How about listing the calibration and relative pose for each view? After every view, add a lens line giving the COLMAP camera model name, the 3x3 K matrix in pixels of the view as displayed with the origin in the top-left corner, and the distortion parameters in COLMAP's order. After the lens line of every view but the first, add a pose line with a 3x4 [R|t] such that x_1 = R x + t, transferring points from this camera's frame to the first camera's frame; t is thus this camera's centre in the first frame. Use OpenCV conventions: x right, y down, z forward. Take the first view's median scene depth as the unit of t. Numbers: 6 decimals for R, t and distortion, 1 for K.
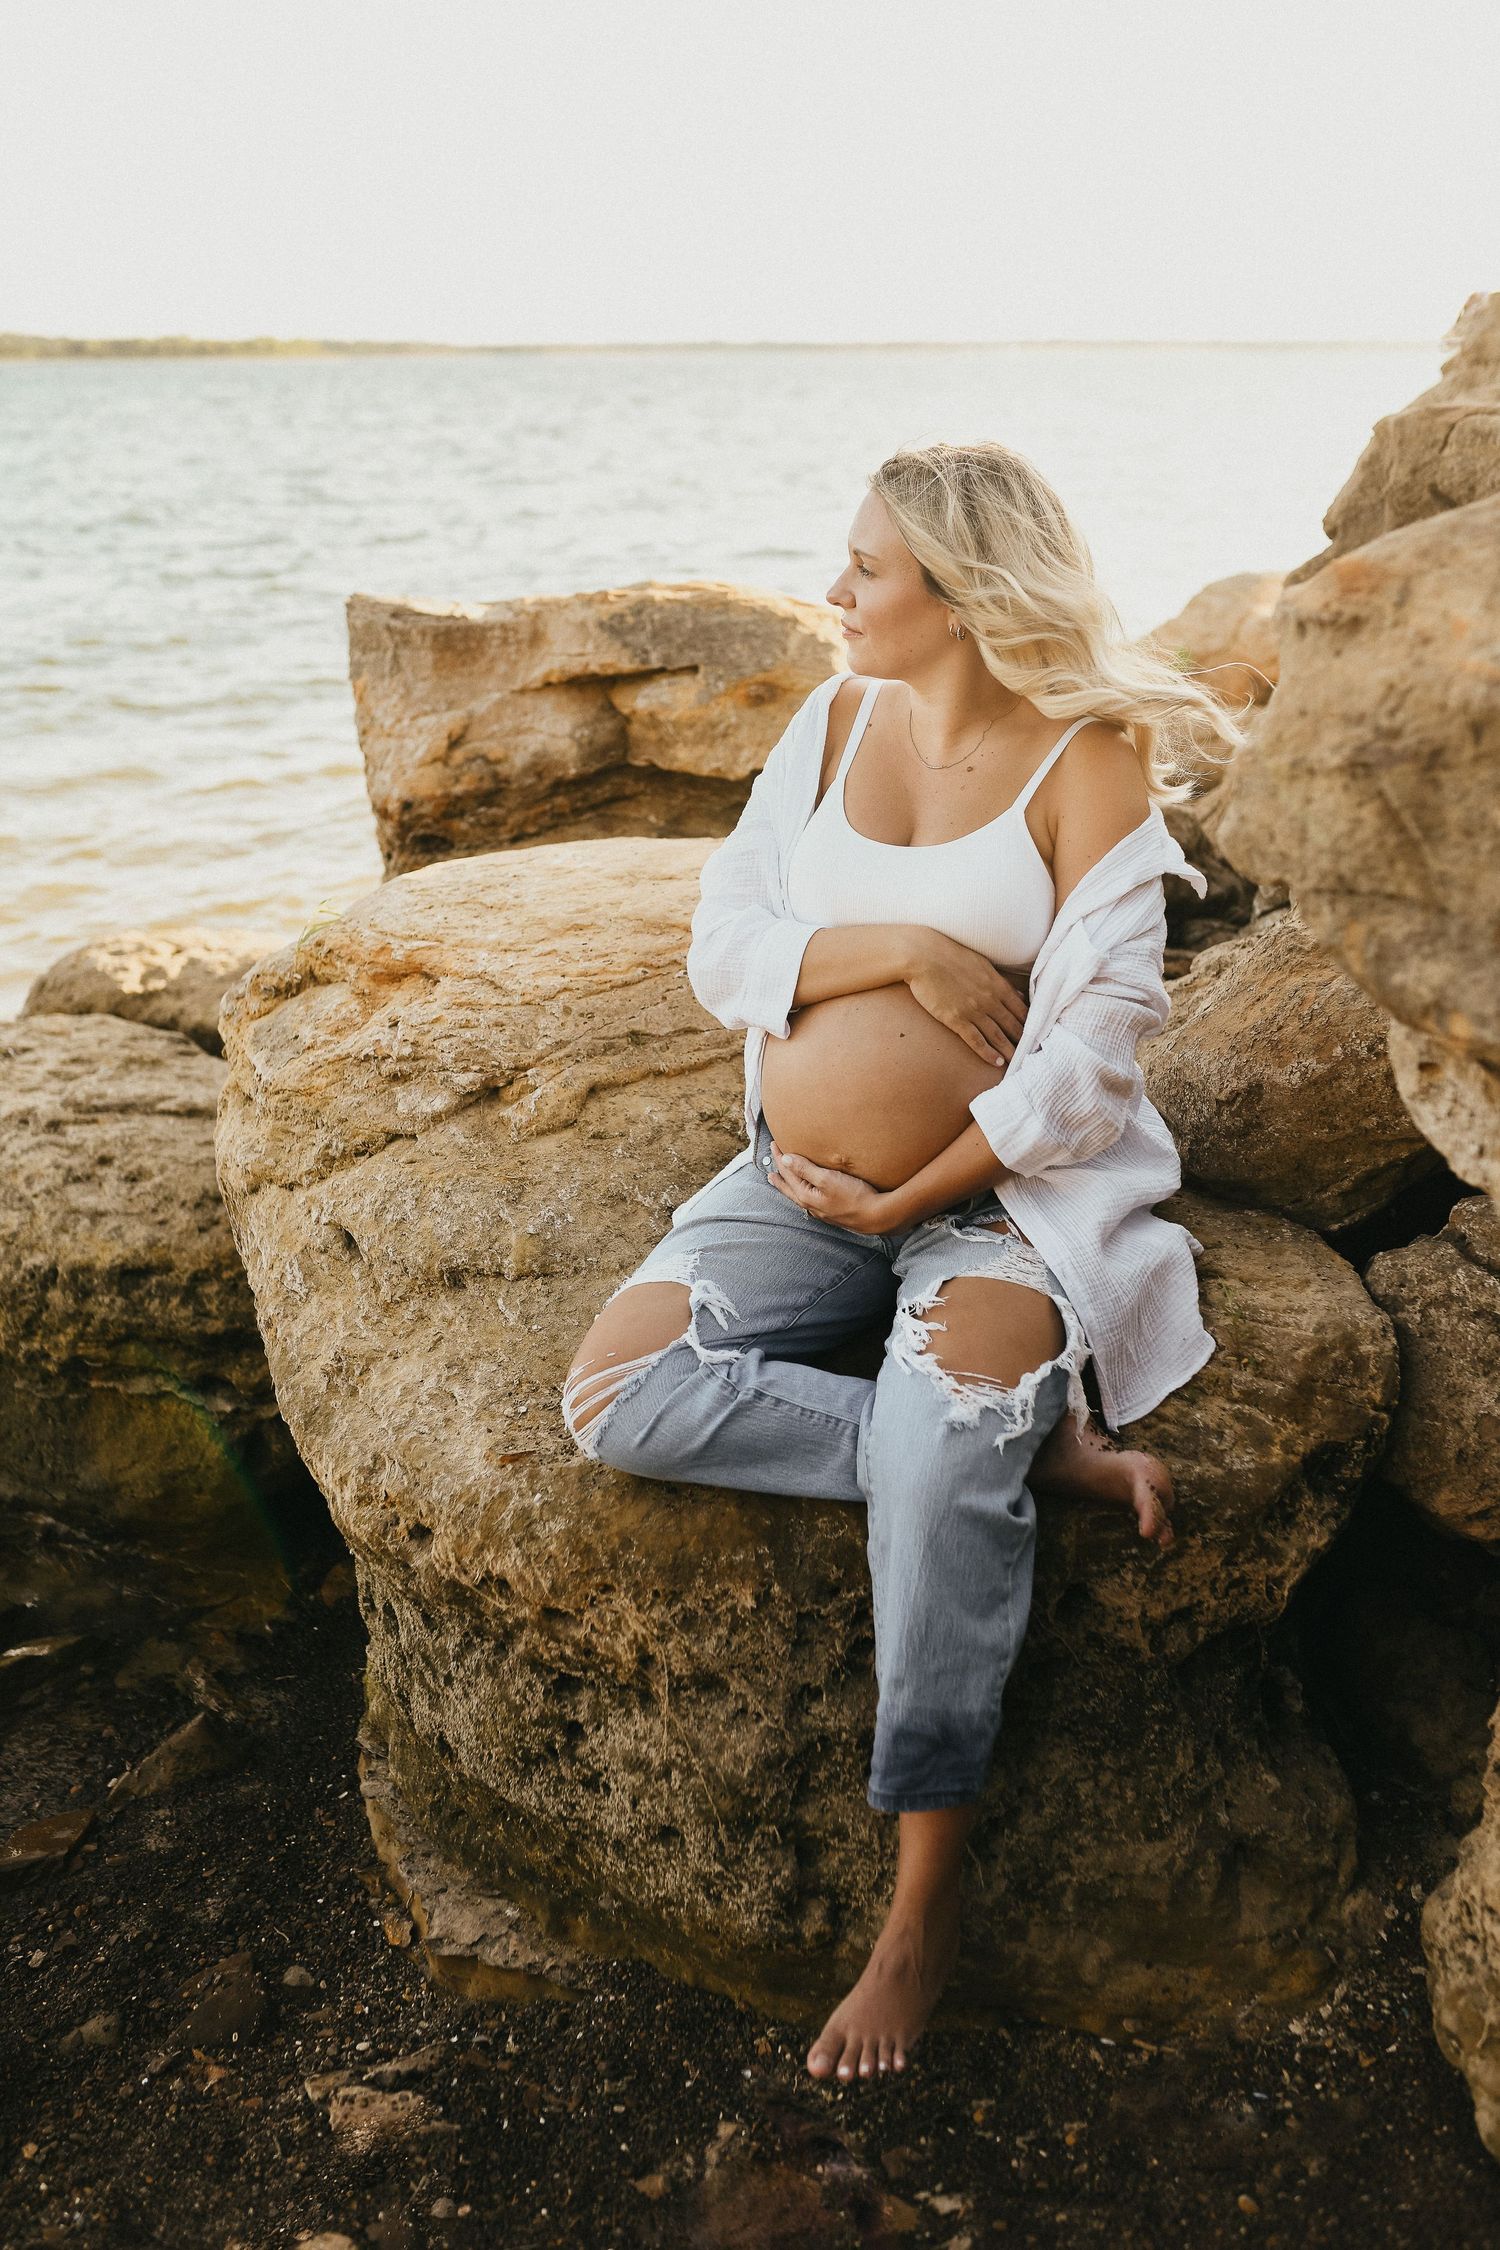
lens RADIAL K [[2180.5, 0, 750.2], [0, 2180.5, 1133.2], [0, 0, 1]] dist [-0.065024, 0.093387]
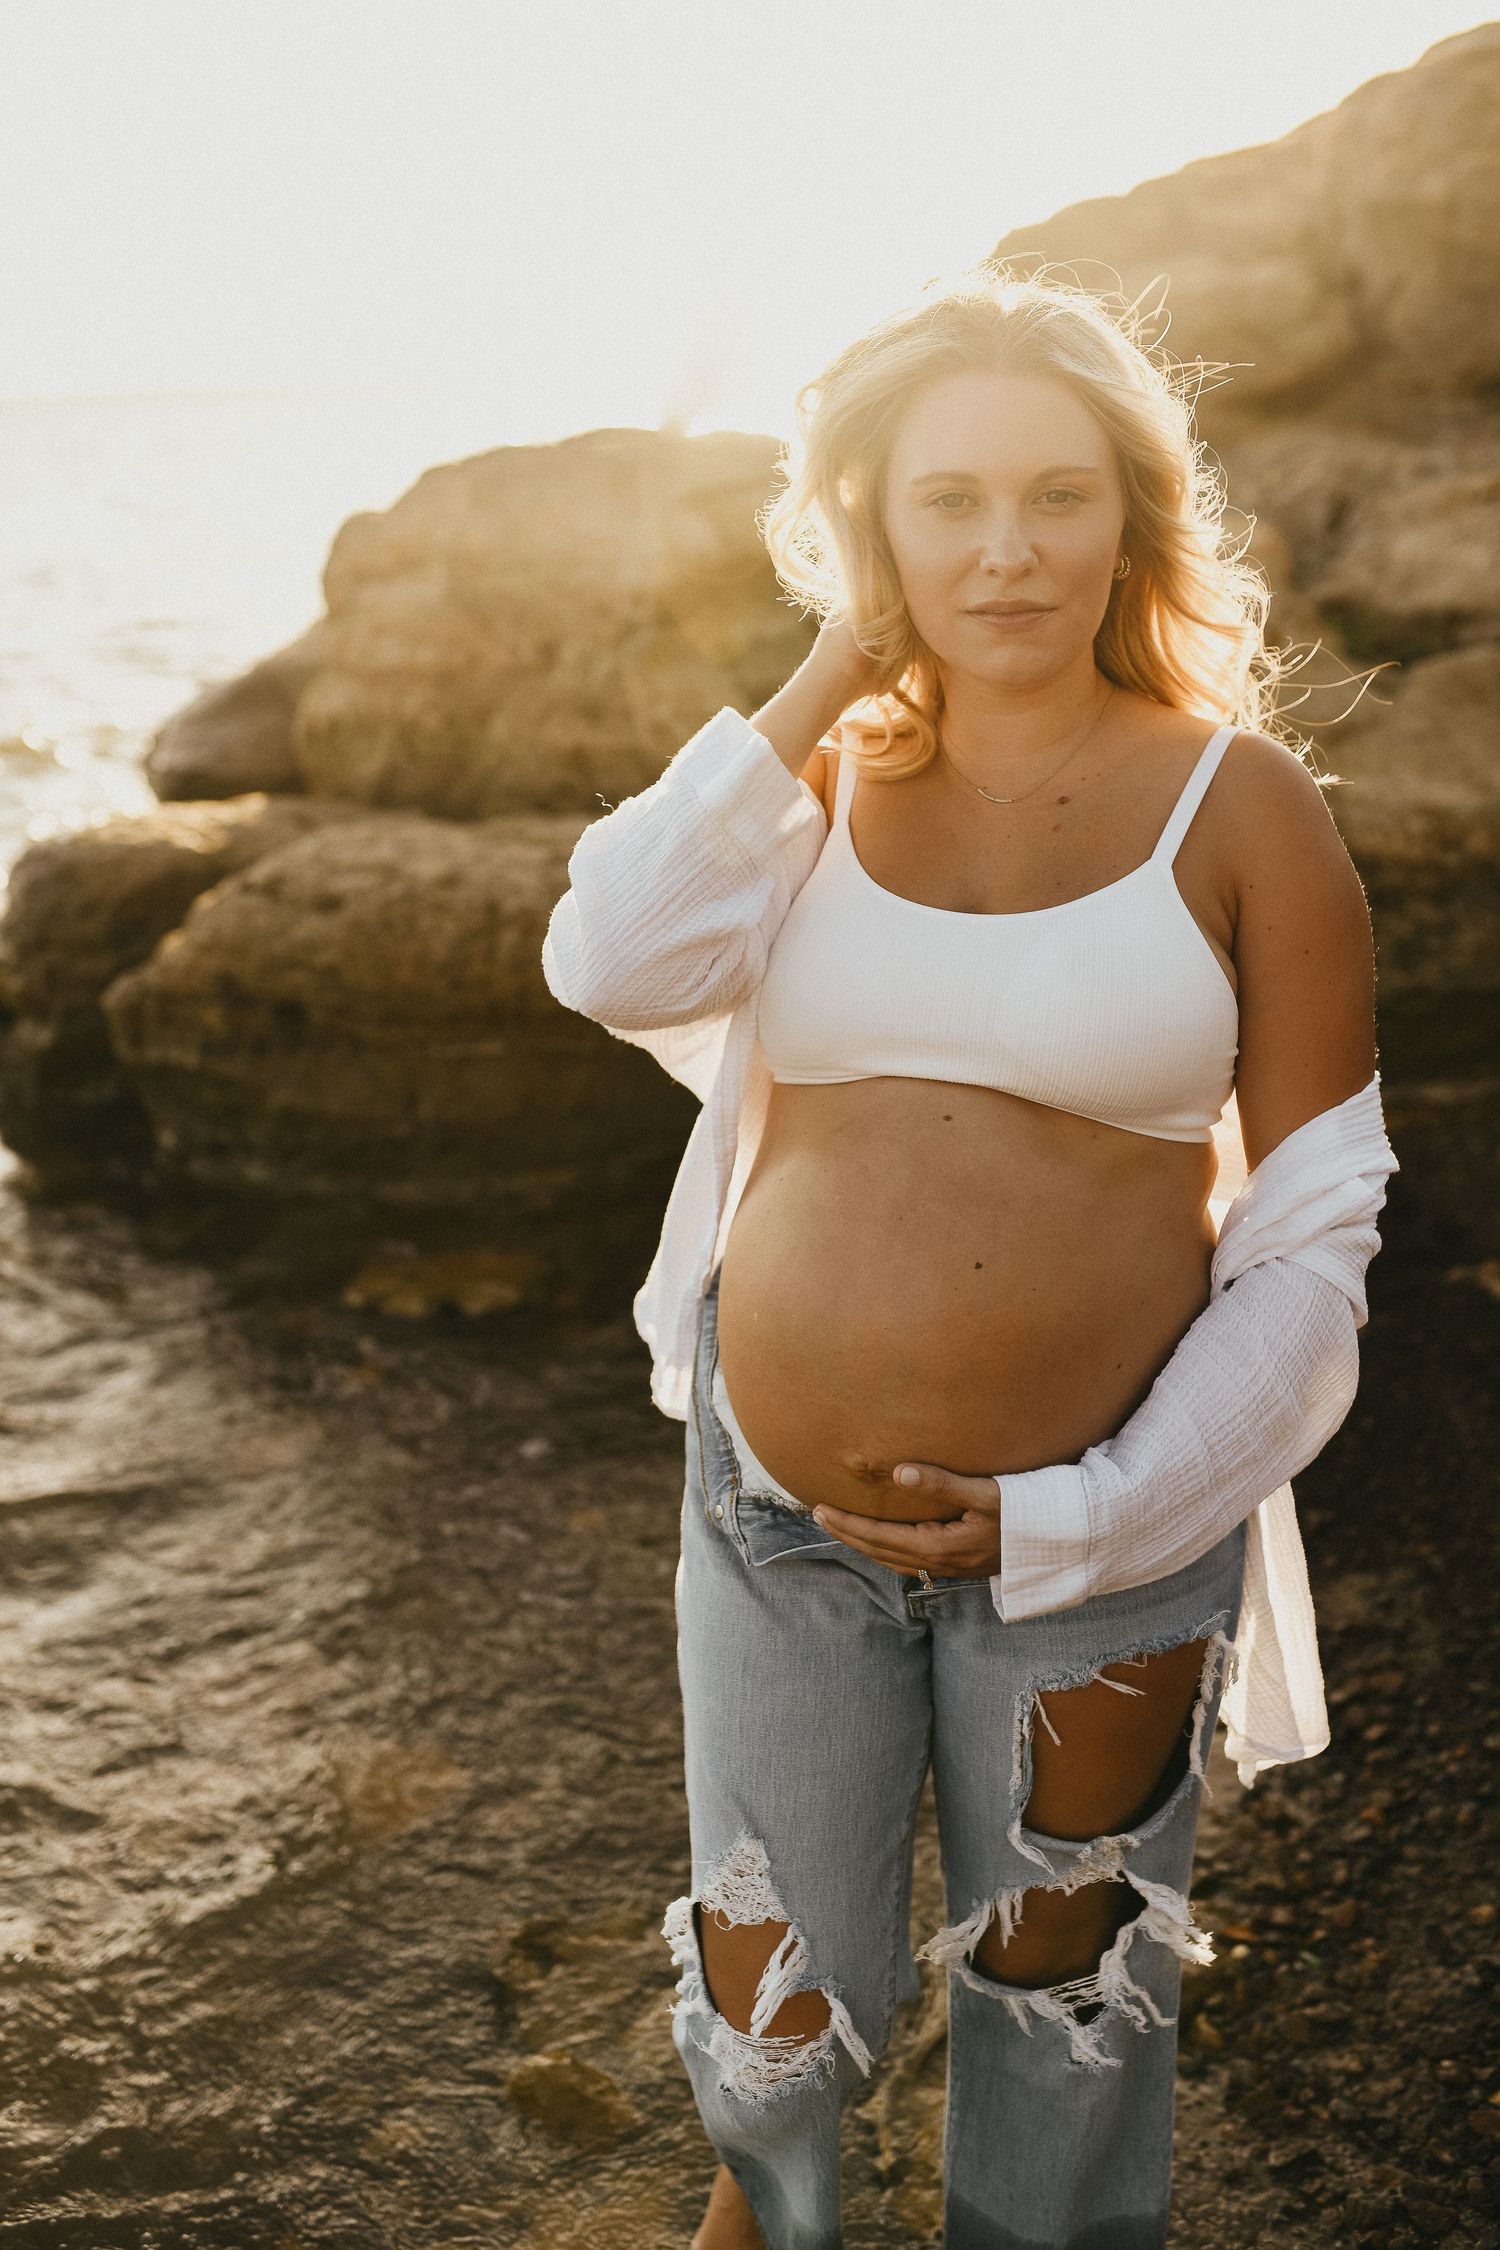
lens RADIAL K [[2184.7, 0, 740.2], [0, 2184.7, 1136.4], [0, 0, 1]] dist [-0.061300, 0.080895]
pose [[0.674322, -0.251129, 0.694423, -1.655792], [0.269317, 0.959259, 0.085383, 0.092632], [-0.687574, 0.129444, 0.714483, 0.134034]]
